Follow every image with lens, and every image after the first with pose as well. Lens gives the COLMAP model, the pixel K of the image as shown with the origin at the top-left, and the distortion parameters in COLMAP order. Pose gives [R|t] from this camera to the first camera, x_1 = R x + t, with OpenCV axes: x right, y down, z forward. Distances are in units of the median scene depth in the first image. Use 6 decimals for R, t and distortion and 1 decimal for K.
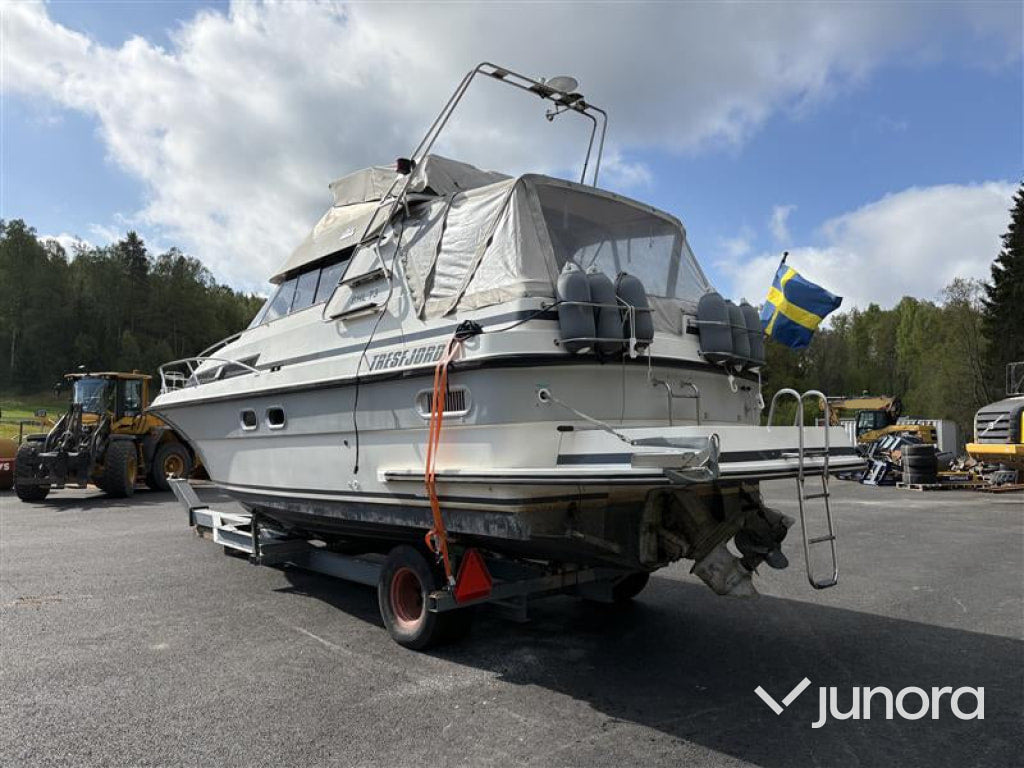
lens RADIAL K [[777.5, 0, 519.6], [0, 777.5, 386.5], [0, 0, 1]] dist [0.057118, 0.001119]
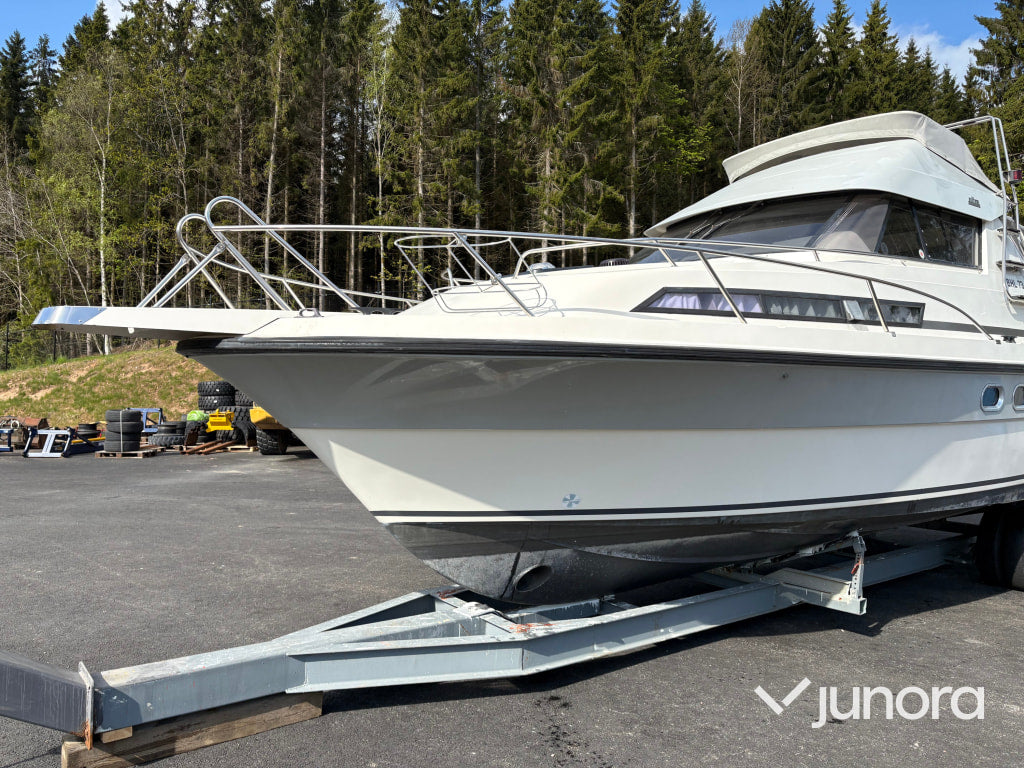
lens RADIAL K [[775.6, 0, 506.4], [0, 775.6, 382.8], [0, 0, 1]] dist [0.044905, -0.036647]
pose [[0.080654, 0.024458, 0.996442, -1.377311], [-0.074055, 0.997083, -0.018480, 0.091921], [-0.993987, -0.072301, 0.082230, 1.681541]]
